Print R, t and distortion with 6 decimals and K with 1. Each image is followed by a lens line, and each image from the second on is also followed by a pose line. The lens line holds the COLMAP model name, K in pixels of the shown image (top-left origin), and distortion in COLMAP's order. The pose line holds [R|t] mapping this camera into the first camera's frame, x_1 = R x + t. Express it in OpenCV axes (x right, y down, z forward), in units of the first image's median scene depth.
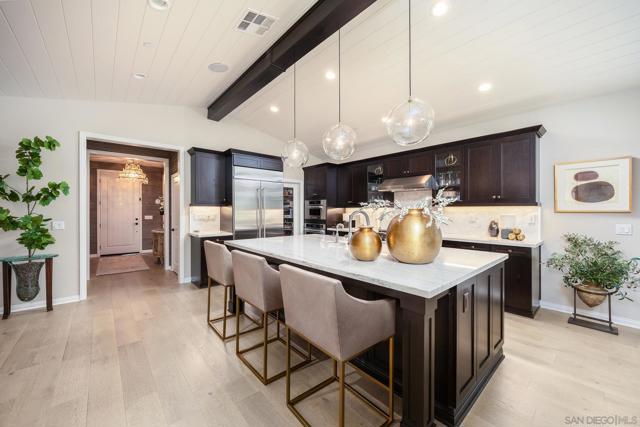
lens RADIAL K [[245.2, 0, 322.8], [0, 245.2, 215.4], [0, 0, 1]] dist [-0.005852, 0.000189]
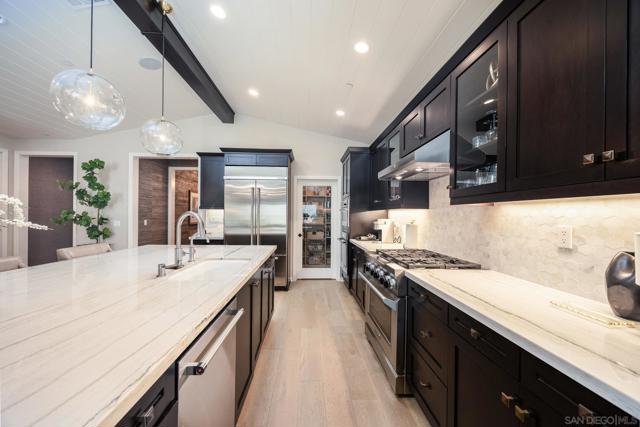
lens RADIAL K [[245.2, 0, 319.7], [0, 245.2, 215.8], [0, 0, 1]] dist [-0.005852, 0.000189]
pose [[0.778403, 0.007529, -0.627720, 0.474035], [-0.018817, 0.999759, -0.011343, -0.006461], [0.627483, 0.020641, 0.778357, 0.469284]]
